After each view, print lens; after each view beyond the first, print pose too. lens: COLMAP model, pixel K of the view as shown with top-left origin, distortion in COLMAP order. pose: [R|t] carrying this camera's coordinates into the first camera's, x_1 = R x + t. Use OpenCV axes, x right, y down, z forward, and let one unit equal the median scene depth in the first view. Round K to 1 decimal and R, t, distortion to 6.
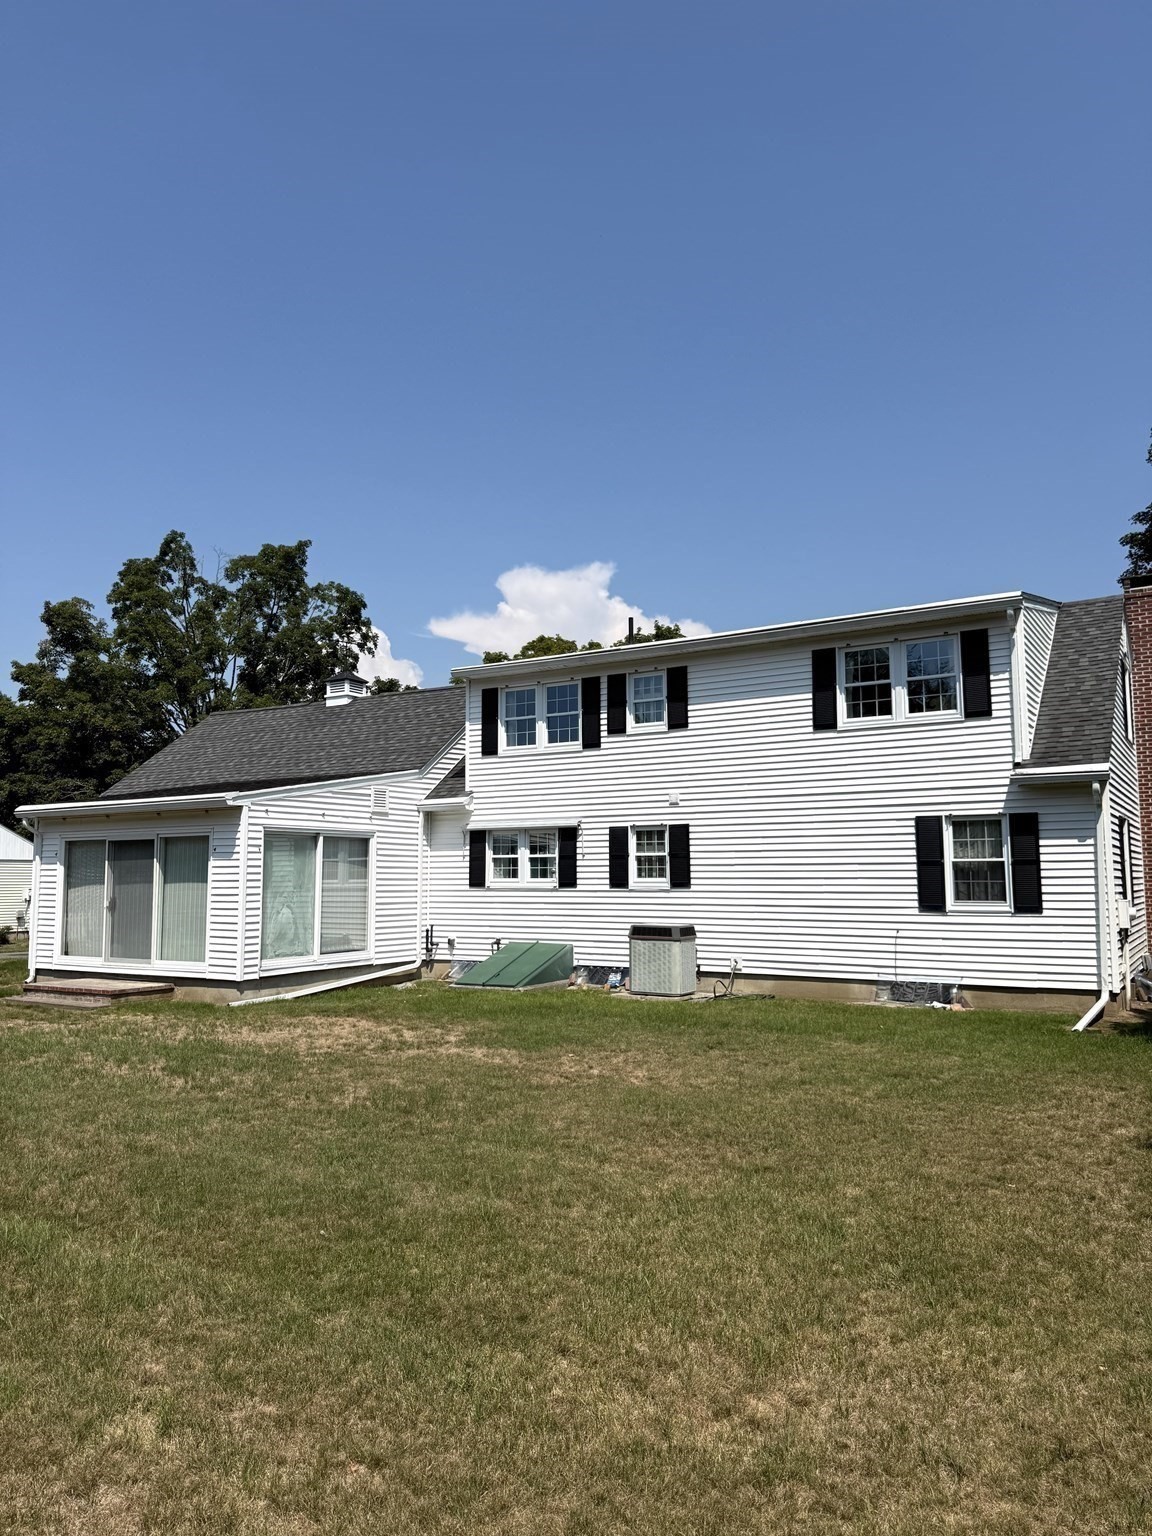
lens RADIAL K [[1088.2, 0, 571.2], [0, 1088.2, 769.6], [0, 0, 1]] dist [0.047401, -0.032629]
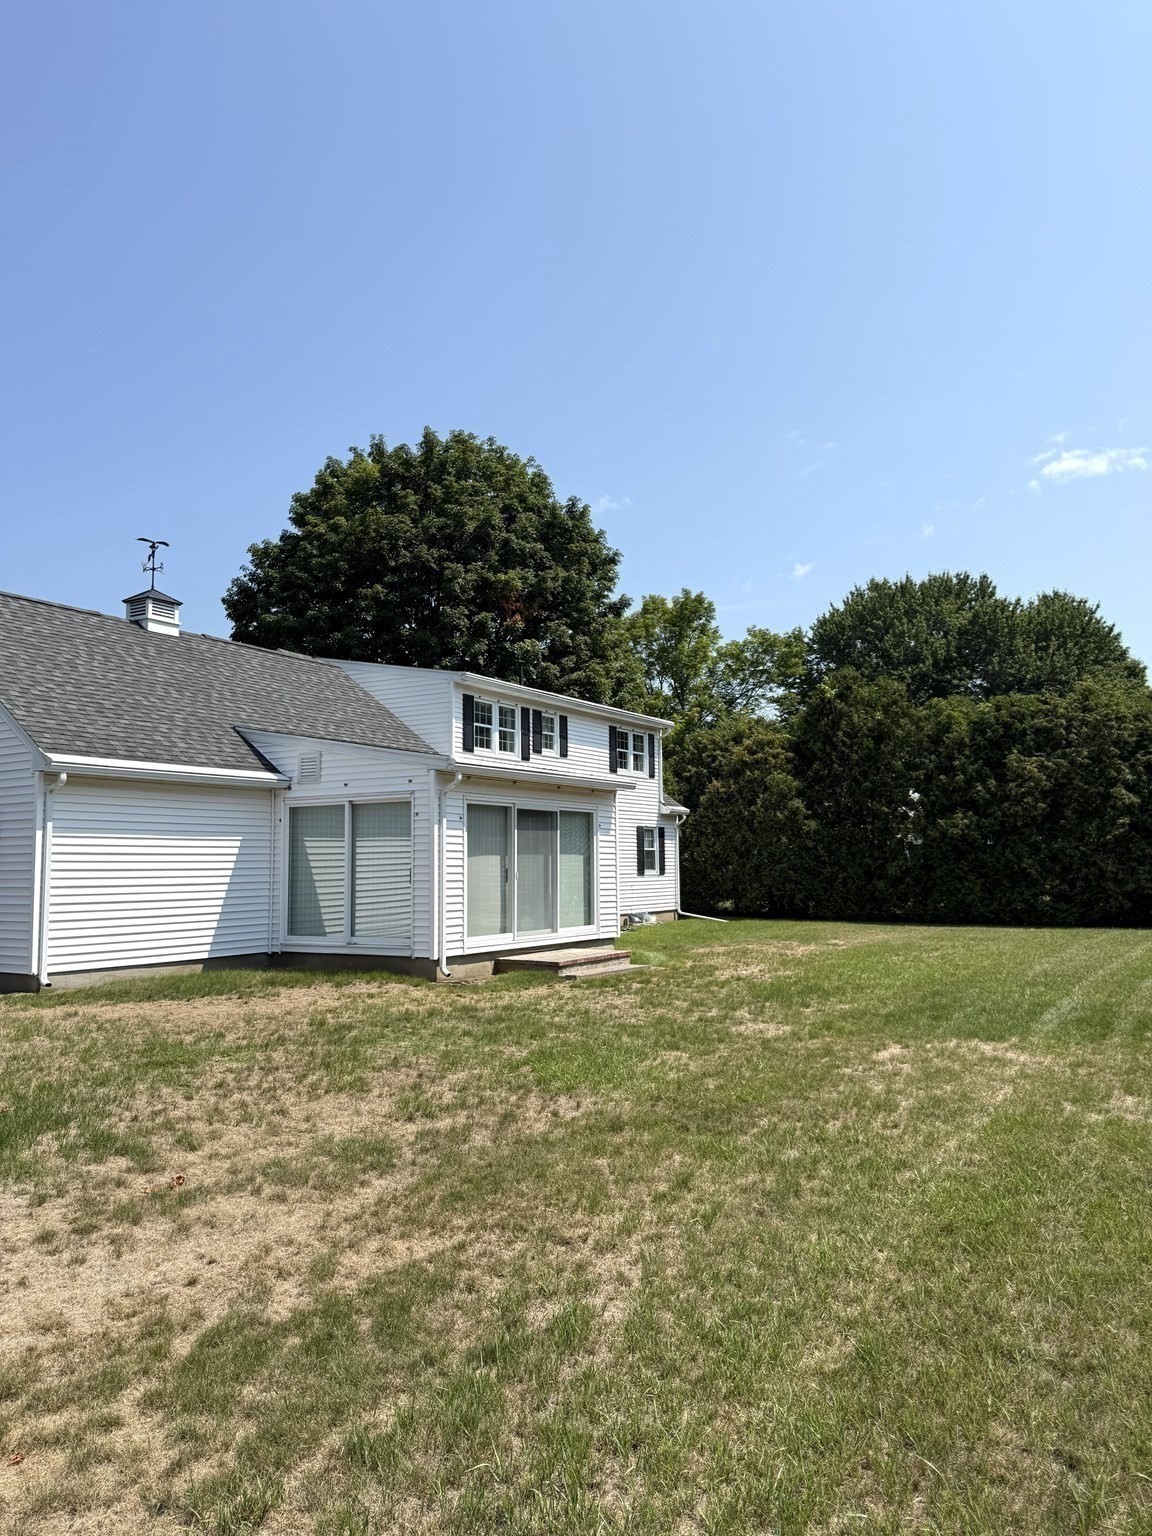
lens RADIAL K [[1088.2, 0, 568.5], [0, 1088.2, 772.0], [0, 0, 1]] dist [0.047401, -0.032629]
pose [[-0.003986, 0.090445, 0.995894, -1.387142], [-0.093175, 0.991535, -0.090422, 0.117038], [-0.995642, -0.093152, 0.004475, 0.980394]]
